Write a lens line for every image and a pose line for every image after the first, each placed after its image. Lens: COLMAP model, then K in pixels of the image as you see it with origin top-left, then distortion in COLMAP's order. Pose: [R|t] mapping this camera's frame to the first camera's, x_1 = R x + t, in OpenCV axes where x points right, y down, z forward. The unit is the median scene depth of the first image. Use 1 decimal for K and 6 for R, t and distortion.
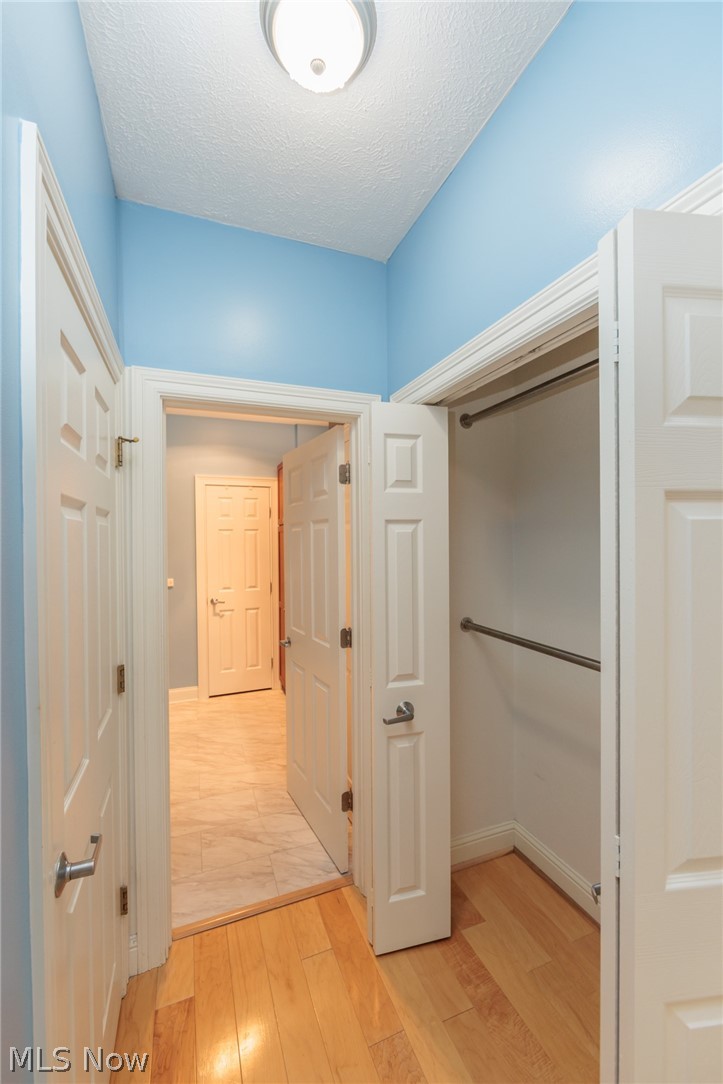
lens RADIAL K [[425.6, 0, 354.5], [0, 425.6, 545.5], [0, 0, 1]] dist [-0.003359, -0.000339]
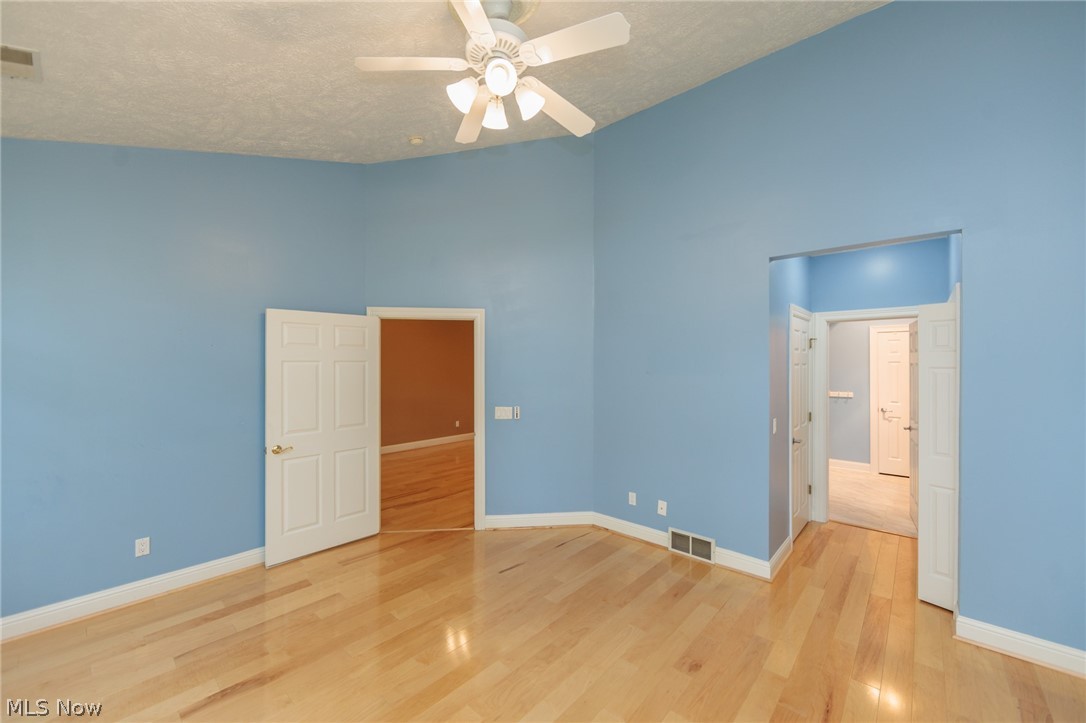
lens RADIAL K [[426.4, 0, 542.3], [0, 426.4, 363.0], [0, 0, 1]] dist [-0.003359, -0.000339]
pose [[0.446319, 0.005089, -0.894860, 0.473066], [-0.014978, 0.999886, -0.001784, -0.013579], [0.894749, 0.014199, 0.446344, -0.746418]]
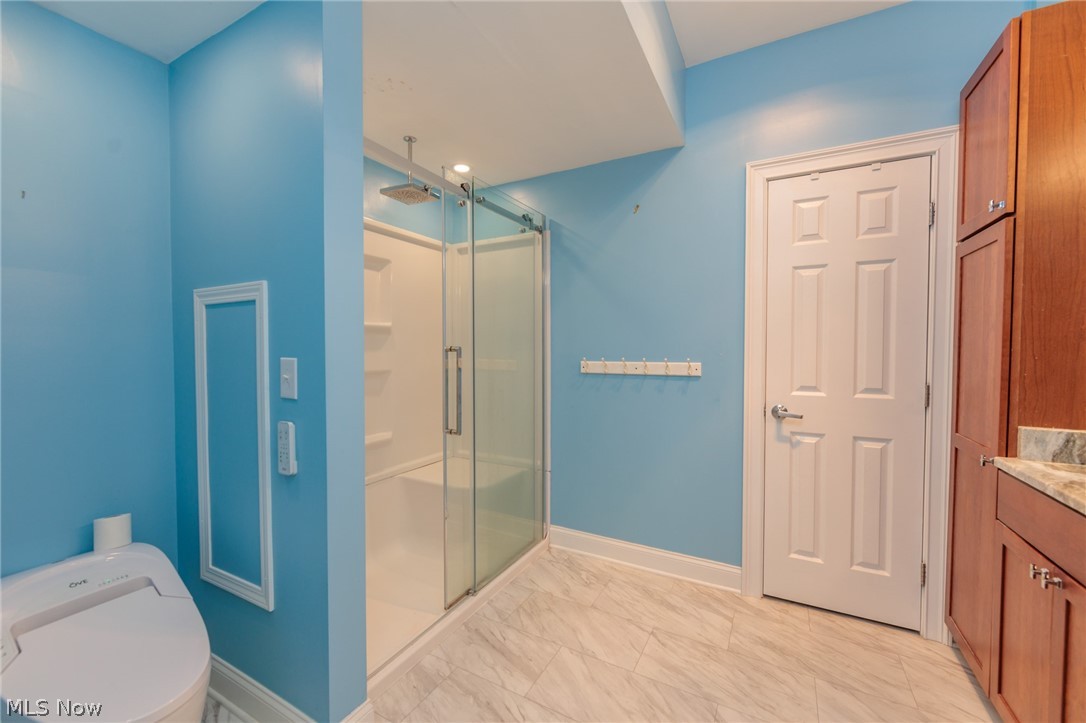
lens RADIAL K [[426.4, 0, 543.4], [0, 426.4, 361.0], [0, 0, 1]] dist [-0.003359, -0.000339]
pose [[0.639414, 0.028431, -0.768336, -0.124478], [-0.015188, 0.999588, 0.024349, 0.062999], [0.768712, -0.003900, 0.639583, 0.467699]]
